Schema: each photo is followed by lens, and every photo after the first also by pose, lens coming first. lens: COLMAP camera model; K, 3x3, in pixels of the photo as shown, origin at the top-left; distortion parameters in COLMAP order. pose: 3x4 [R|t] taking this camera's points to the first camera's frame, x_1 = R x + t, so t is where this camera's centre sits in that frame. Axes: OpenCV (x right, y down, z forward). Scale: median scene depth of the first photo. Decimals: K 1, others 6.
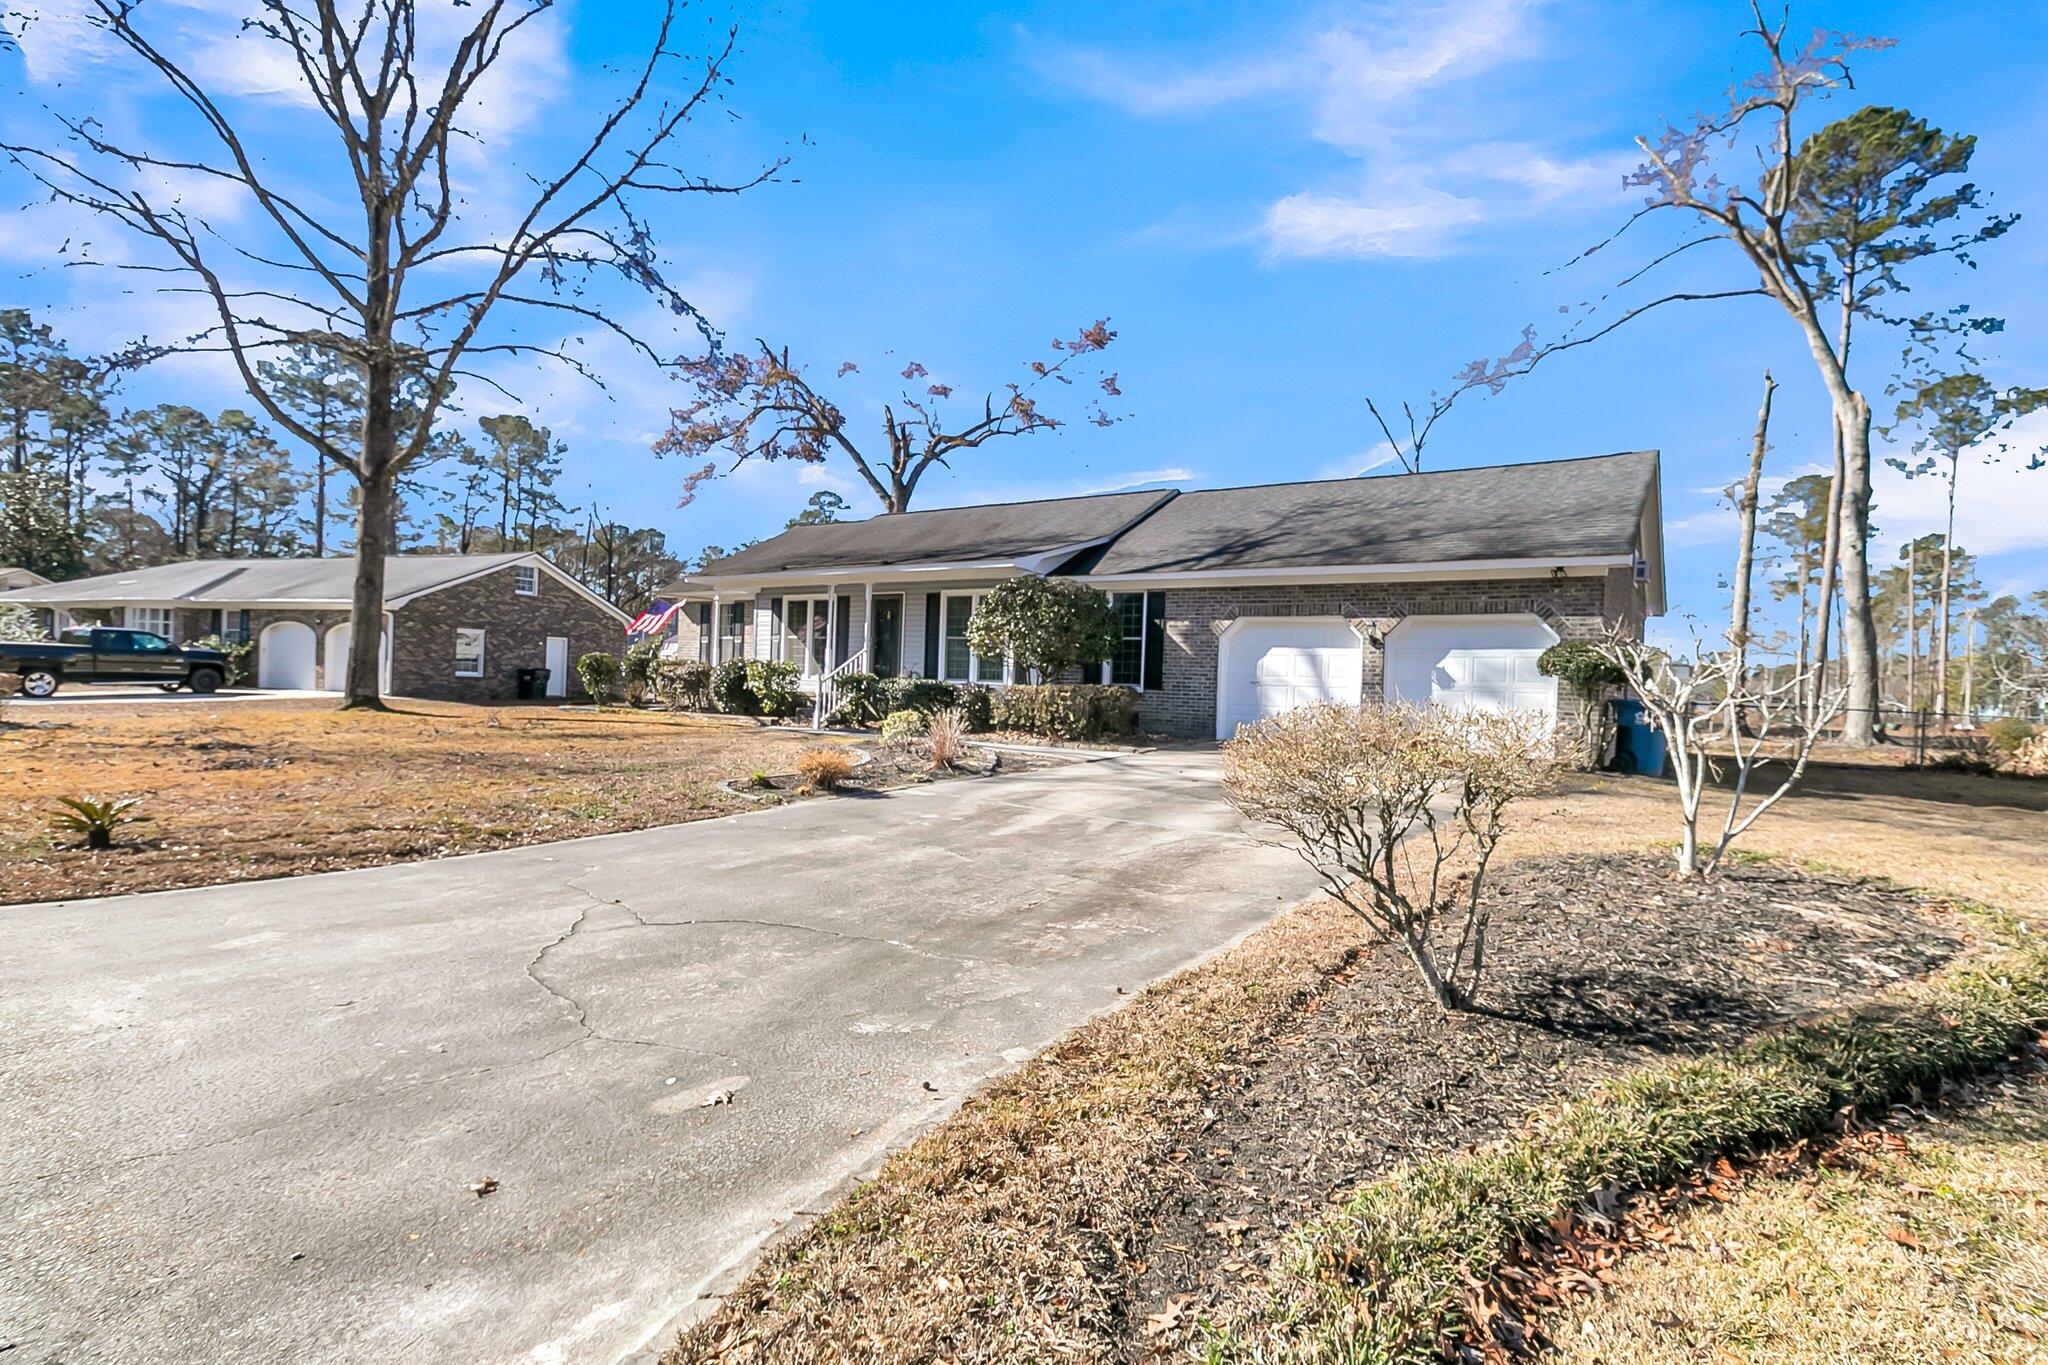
lens RADIAL K [[976.7, 0, 1029.4], [0, 976.7, 653.8], [0, 0, 1]] dist [0.012164, 0.000623]
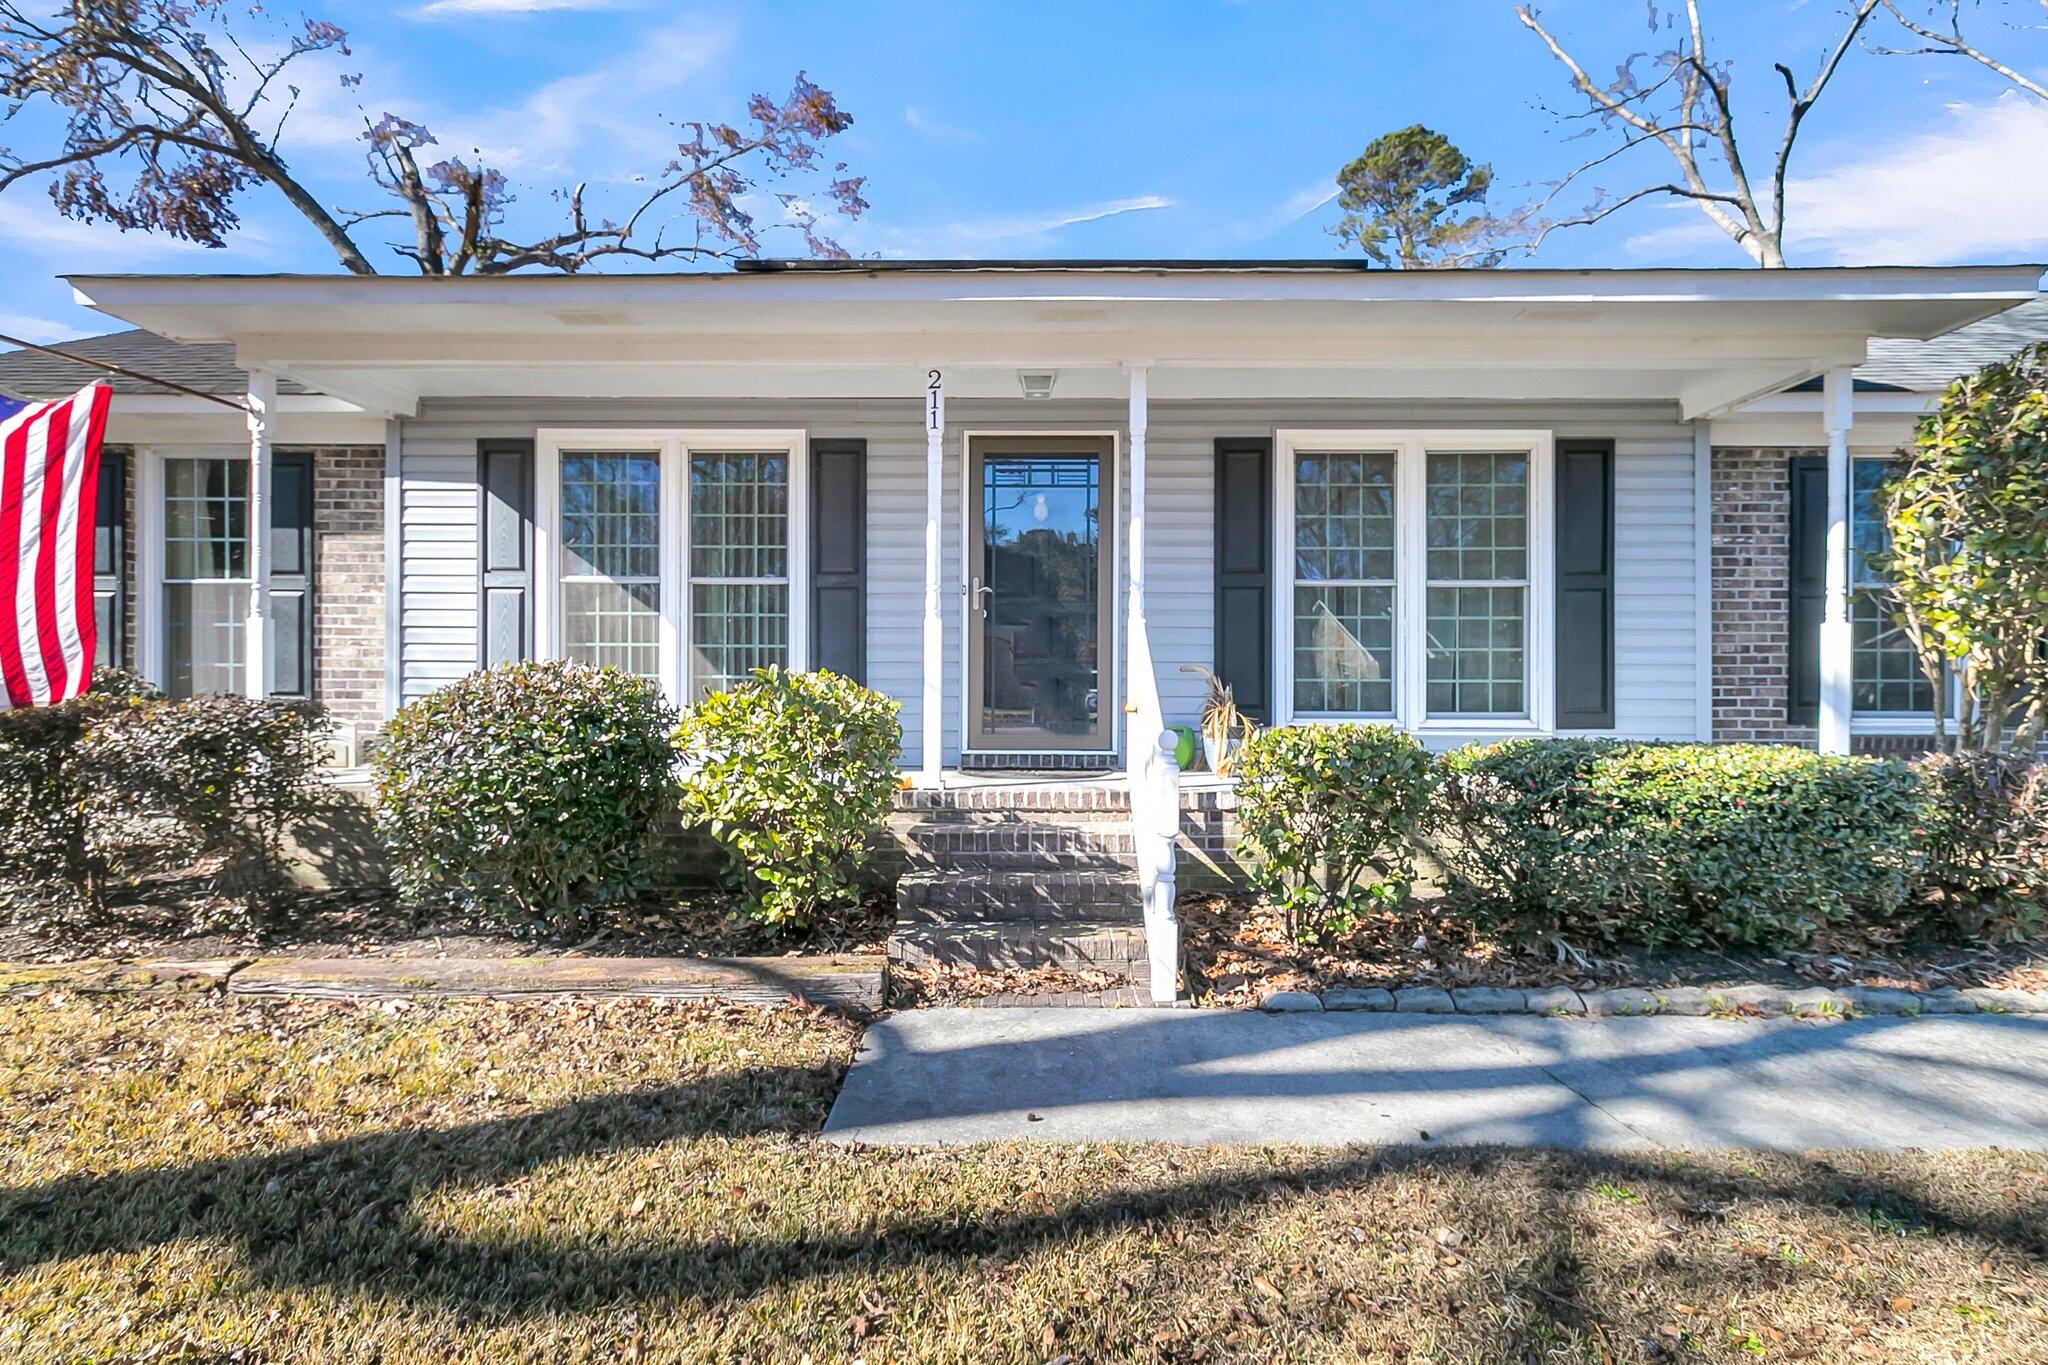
lens RADIAL K [[976.7, 0, 1029.4], [0, 976.7, 653.8], [0, 0, 1]] dist [0.012164, 0.000623]
pose [[0.833761, -0.024234, 0.551594, -0.290085], [0.007927, 0.999459, 0.031929, -0.002873], [-0.552069, -0.022248, 0.833502, 0.679813]]
